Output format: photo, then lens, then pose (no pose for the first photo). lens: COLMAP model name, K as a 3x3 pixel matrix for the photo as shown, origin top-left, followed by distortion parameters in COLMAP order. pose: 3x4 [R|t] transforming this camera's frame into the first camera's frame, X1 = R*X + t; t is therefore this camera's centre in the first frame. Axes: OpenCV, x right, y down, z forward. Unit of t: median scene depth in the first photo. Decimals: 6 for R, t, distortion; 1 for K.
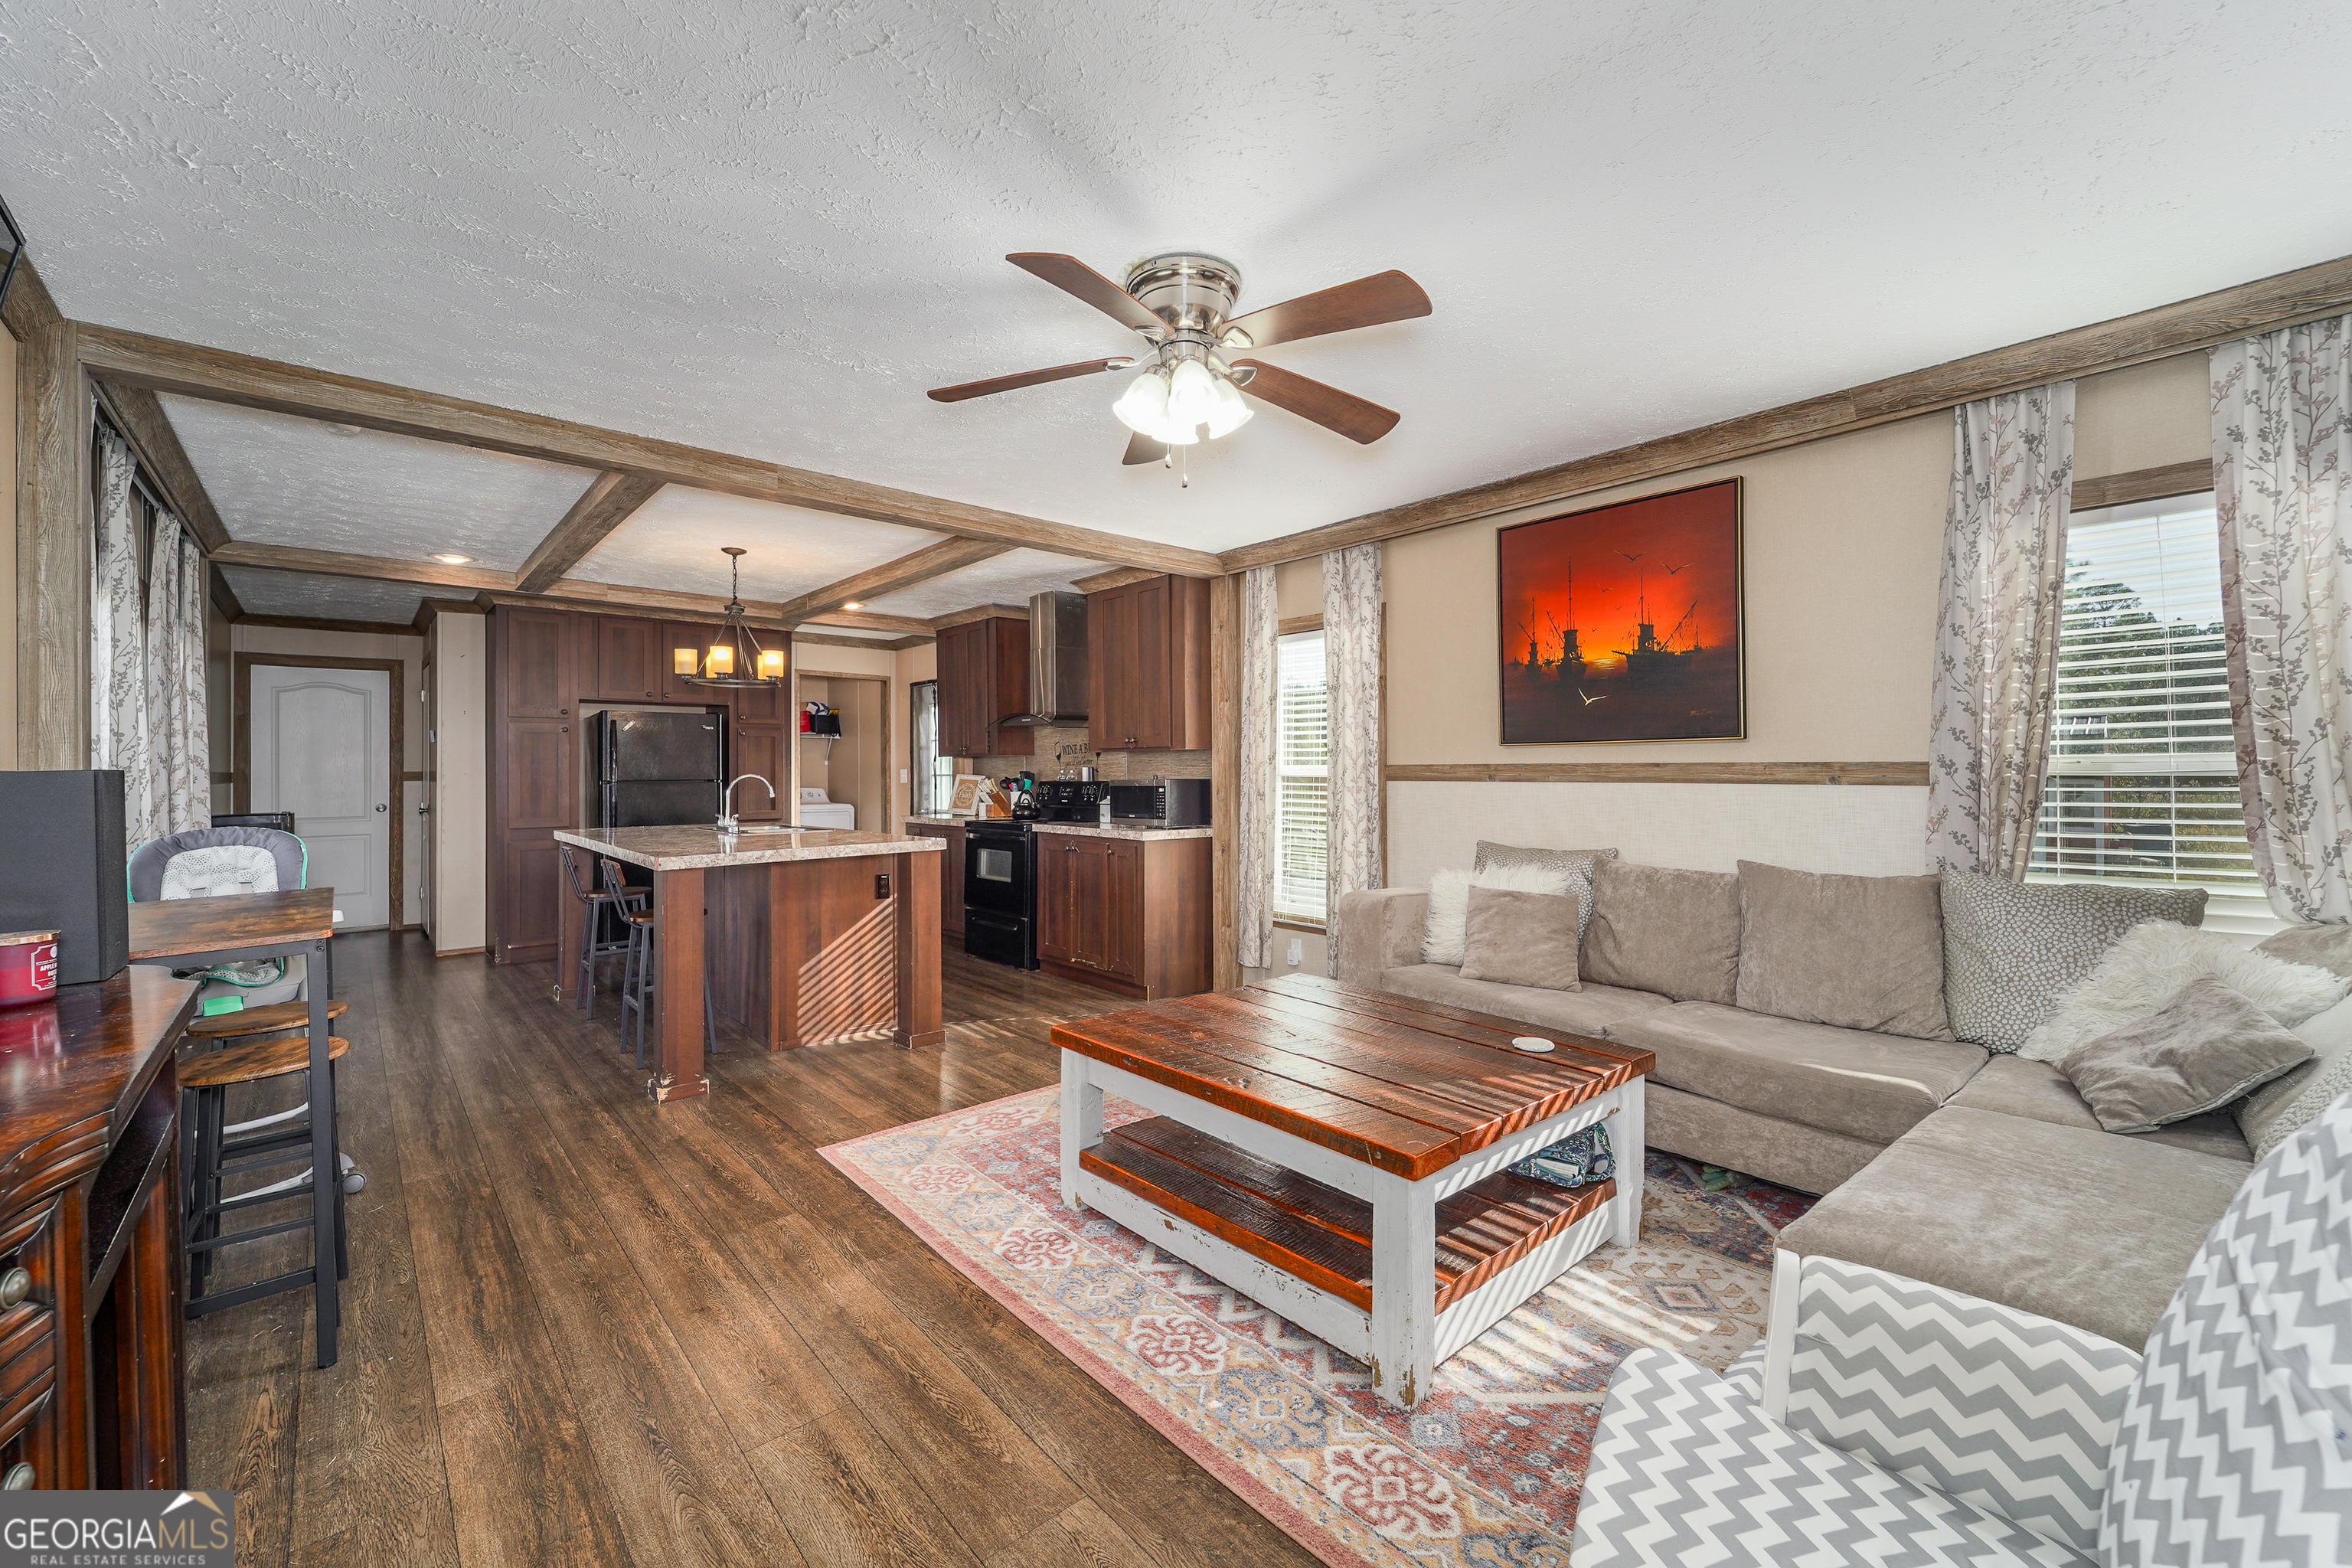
lens RADIAL K [[936.8, 0, 1179.2], [0, 936.8, 769.8], [0, 0, 1]] dist [-0.001413, -0.001257]
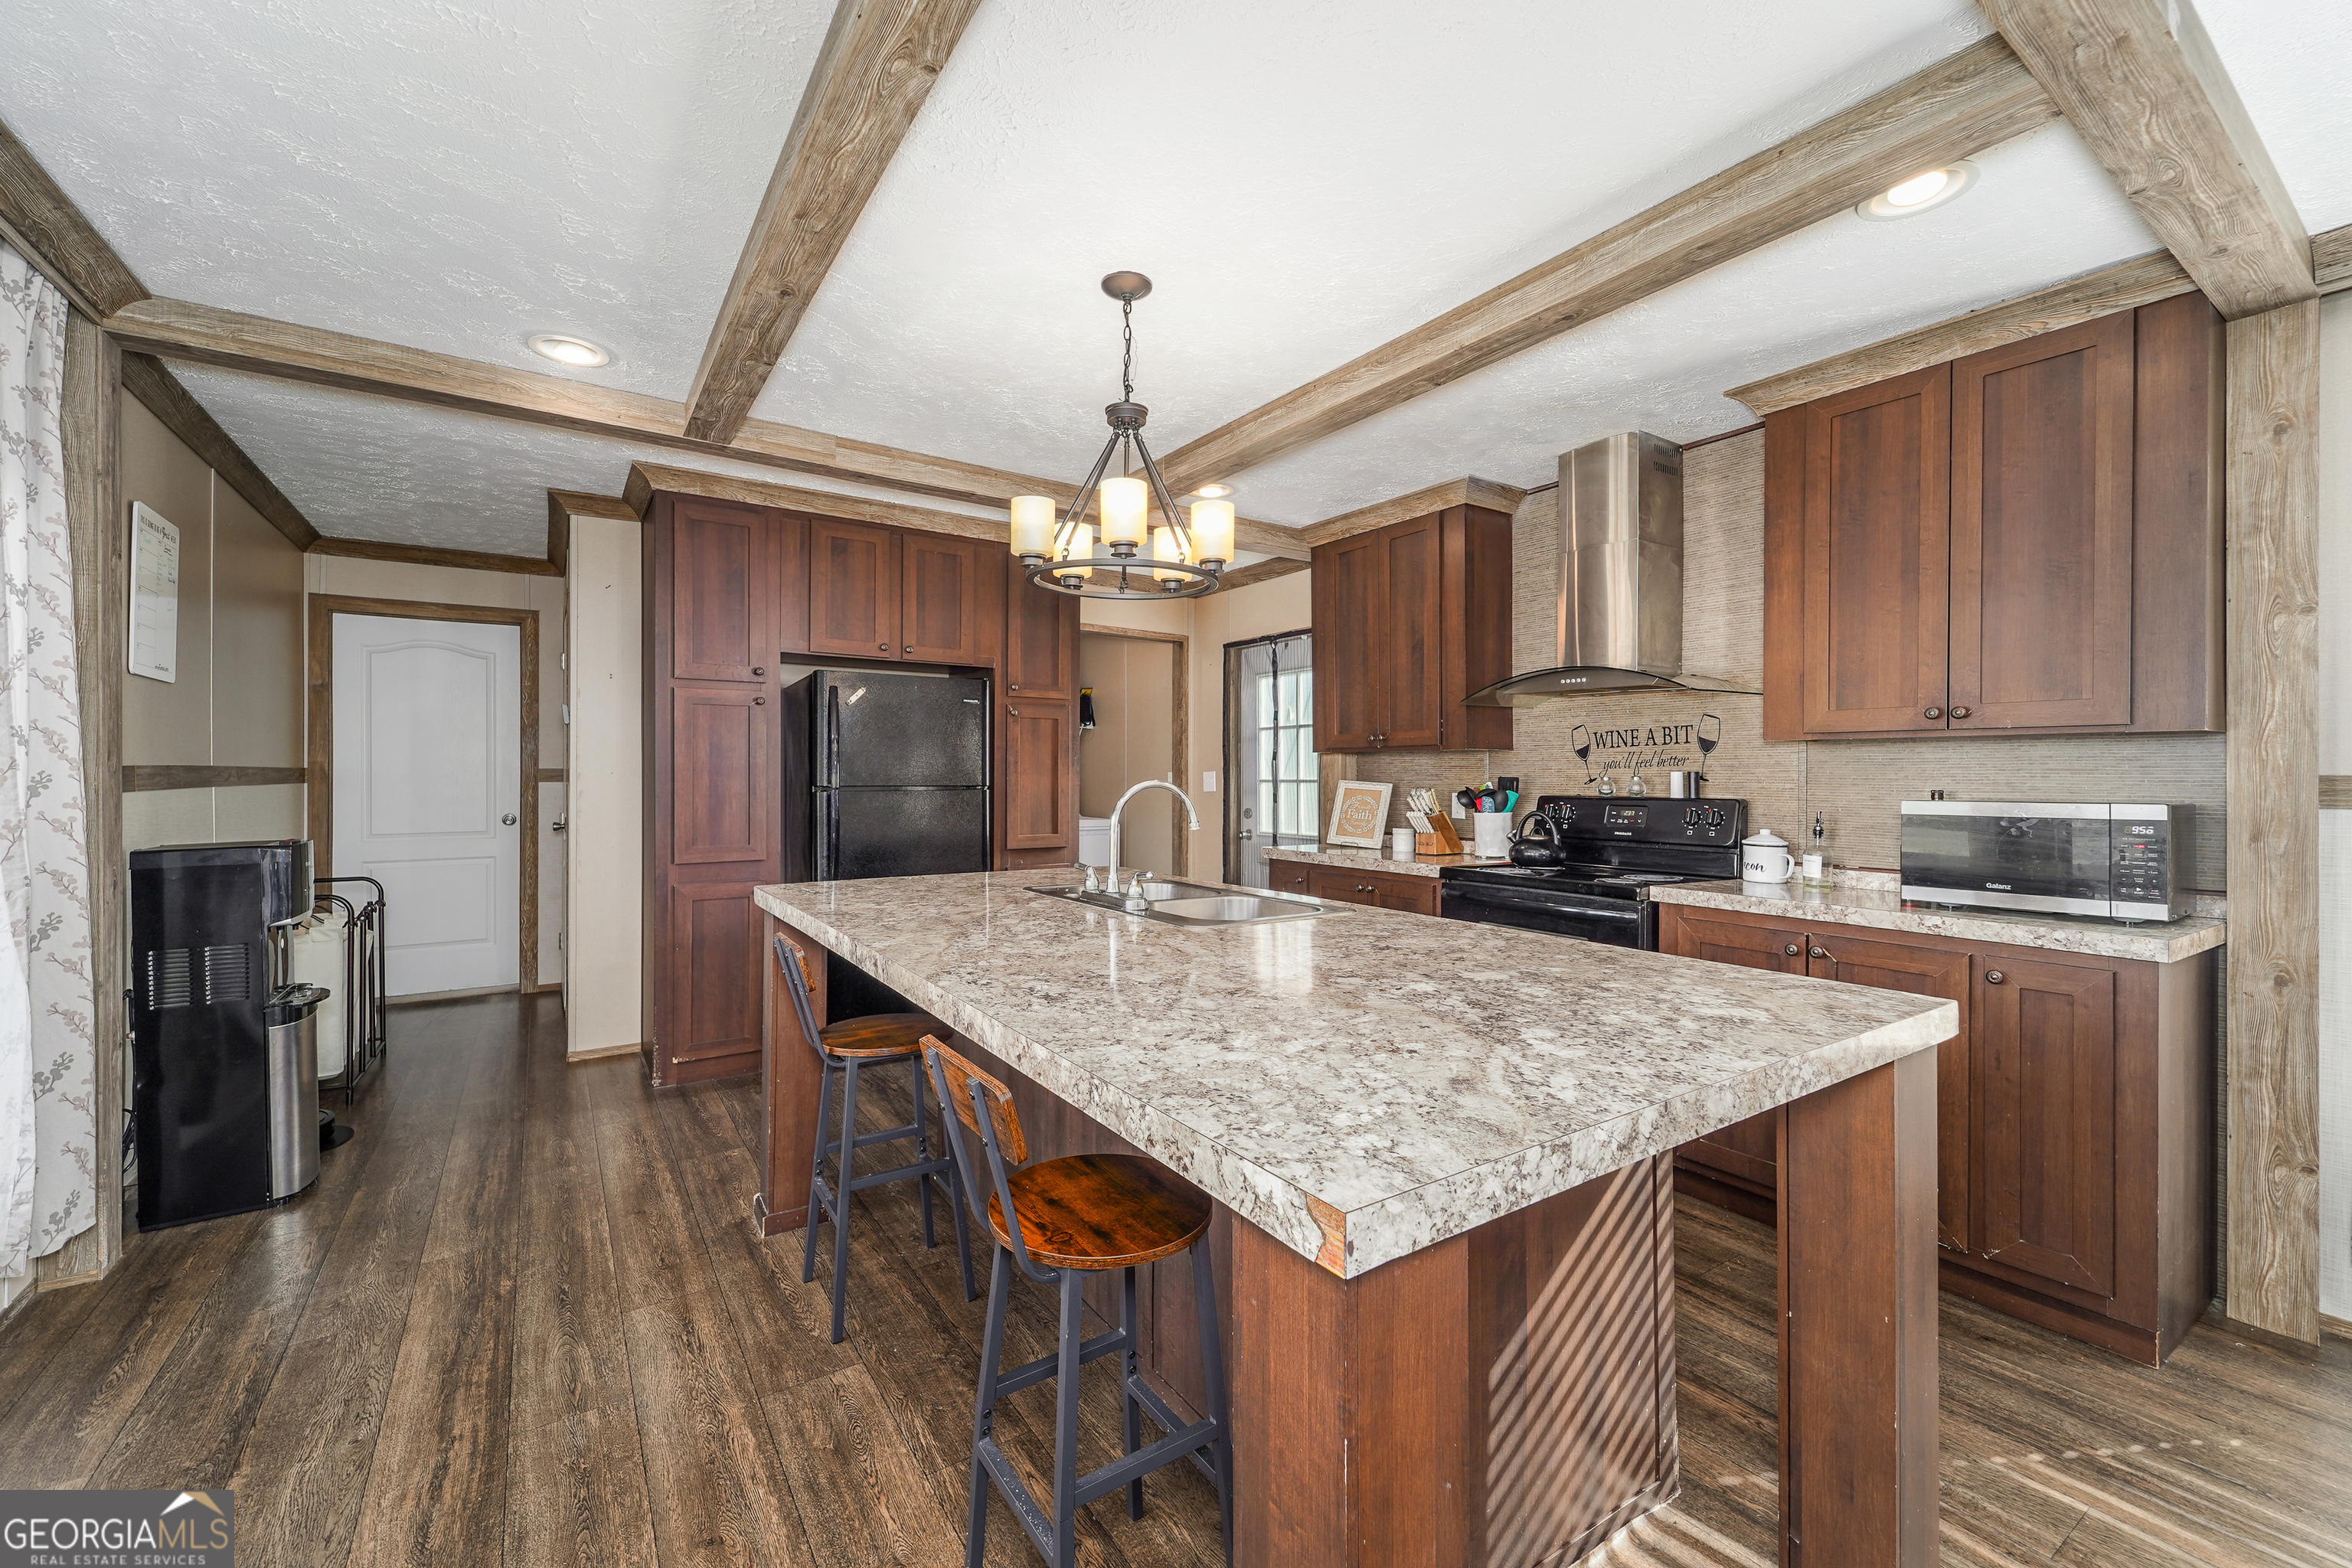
lens RADIAL K [[936.8, 0, 1170.7], [0, 936.8, 780.0], [0, 0, 1]] dist [-0.001413, -0.001257]
pose [[0.990543, 0.008904, -0.136913, -0.296310], [-0.007496, 0.999914, 0.010789, -0.001168], [0.136997, -0.009661, 0.990524, 0.417356]]
